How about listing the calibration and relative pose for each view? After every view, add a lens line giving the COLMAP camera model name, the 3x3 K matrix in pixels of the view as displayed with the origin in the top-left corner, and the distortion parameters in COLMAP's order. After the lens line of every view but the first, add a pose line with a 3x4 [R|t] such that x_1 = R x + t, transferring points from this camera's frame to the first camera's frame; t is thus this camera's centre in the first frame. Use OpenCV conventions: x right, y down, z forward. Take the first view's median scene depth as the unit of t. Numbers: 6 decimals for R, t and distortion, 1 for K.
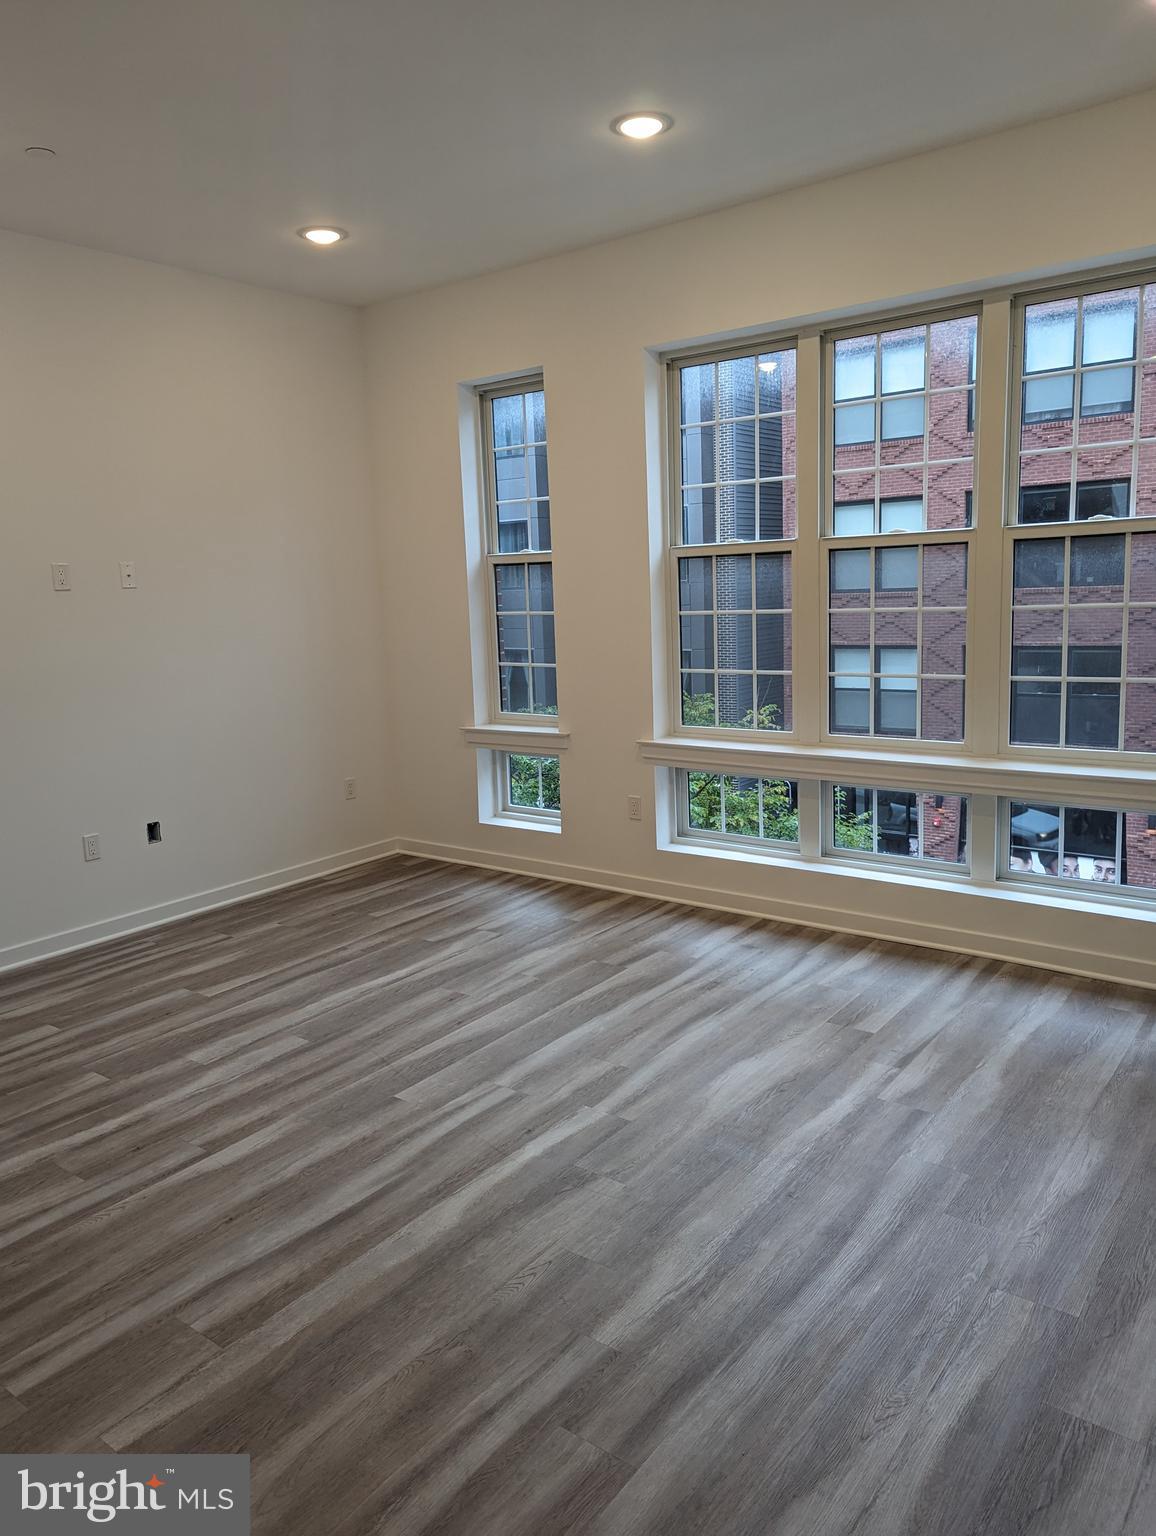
lens RADIAL K [[1076.6, 0, 578.3], [0, 1076.6, 743.3], [0, 0, 1]] dist [0.045173, -0.024367]
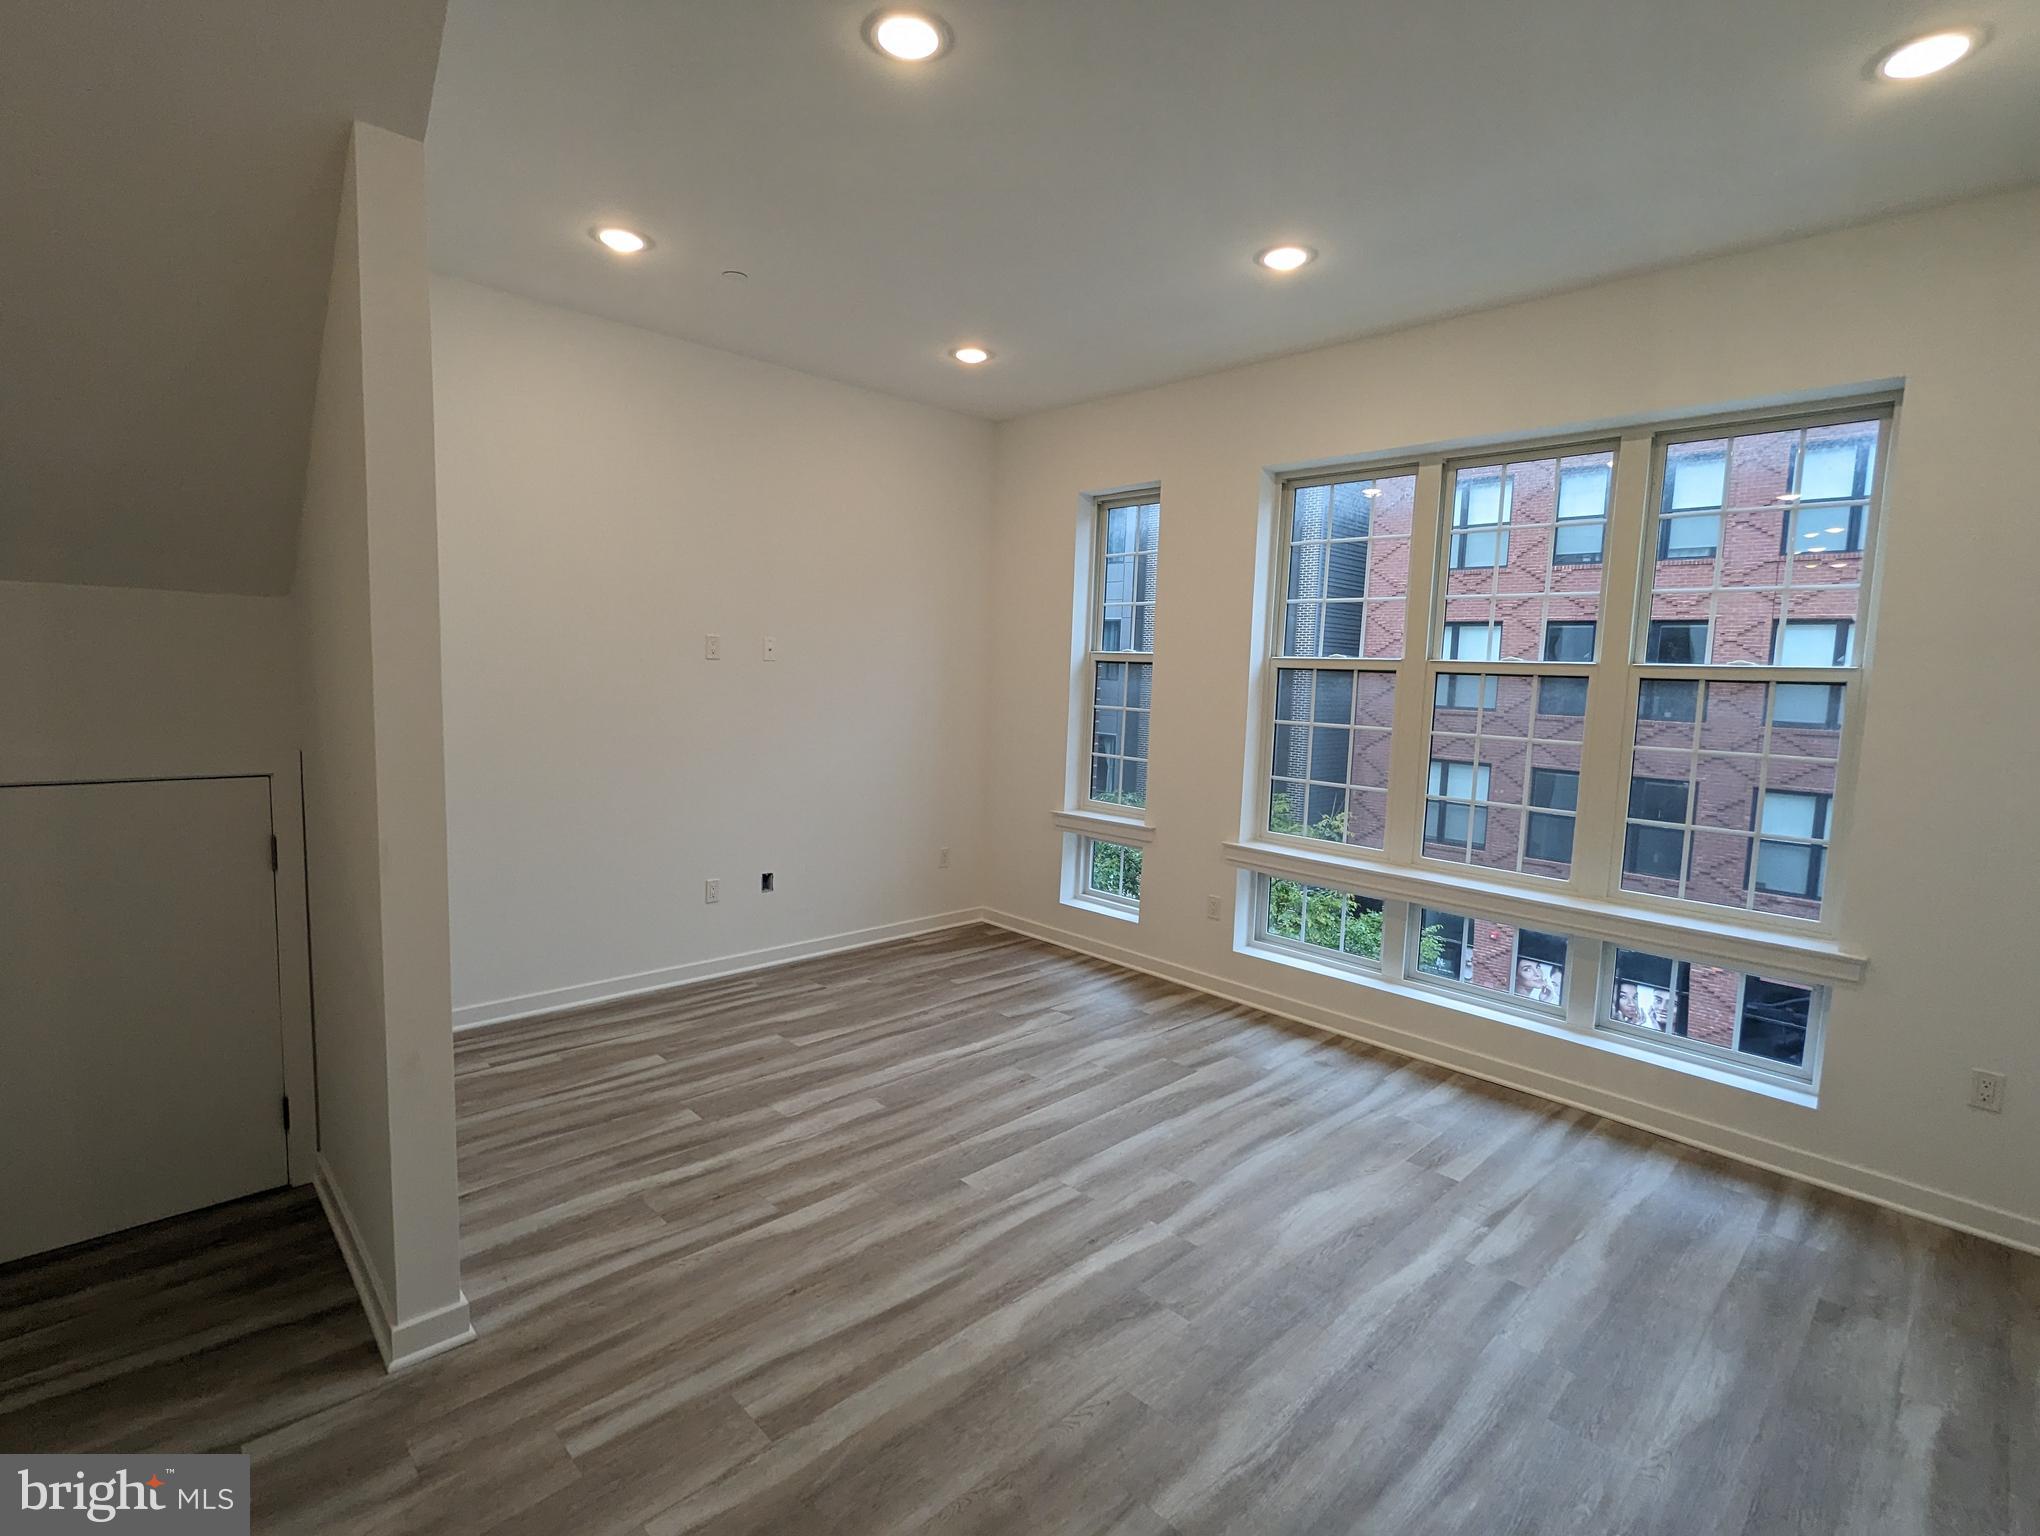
lens RADIAL K [[968.8, 0, 1012.2], [0, 968.8, 765.5], [0, 0, 1]] dist [0.000412, 0.000770]
pose [[0.985955, 0.087377, -0.142333, -0.023551], [-0.094540, 0.994533, -0.044349, -0.020037], [0.137680, 0.057182, 0.988825, 0.075138]]
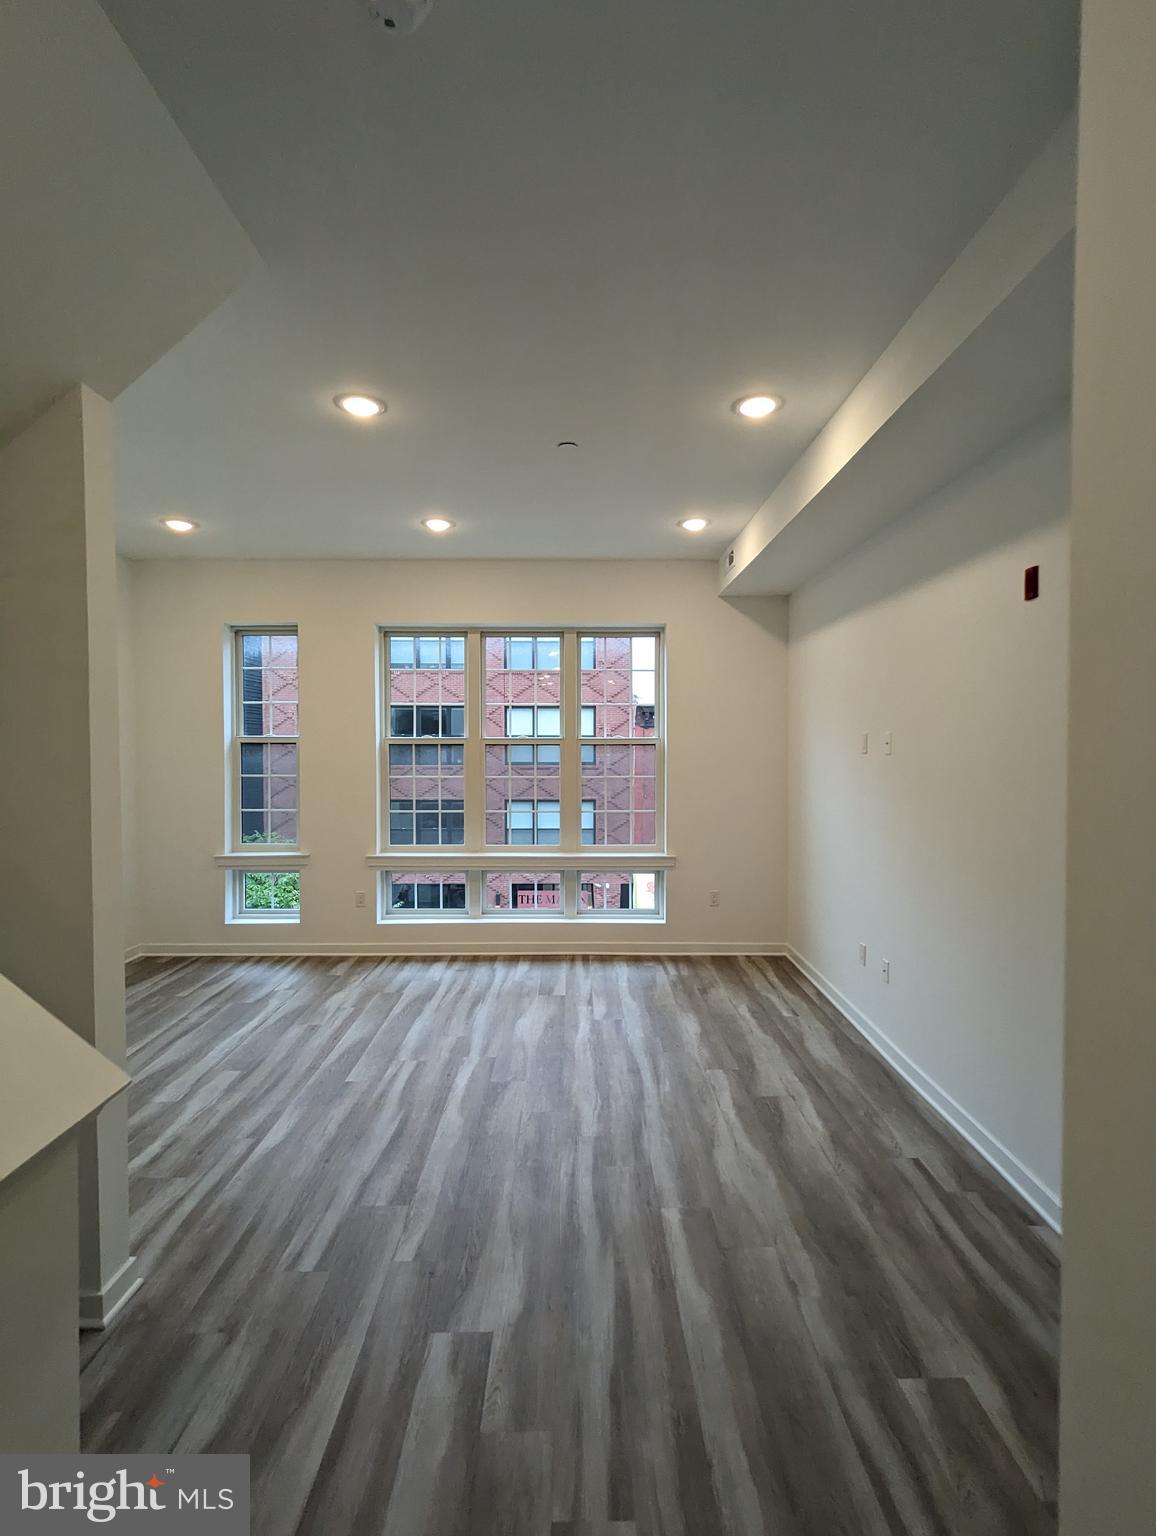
lens RADIAL K [[729.4, 0, 575.4], [0, 729.4, 766.4], [0, 0, 1]] dist [0.000412, 0.000770]
pose [[0.791759, 0.021549, 0.610453, -0.479103], [0.062090, 0.991362, -0.115525, 0.013097], [-0.607669, 0.129371, 0.783582, -0.079263]]
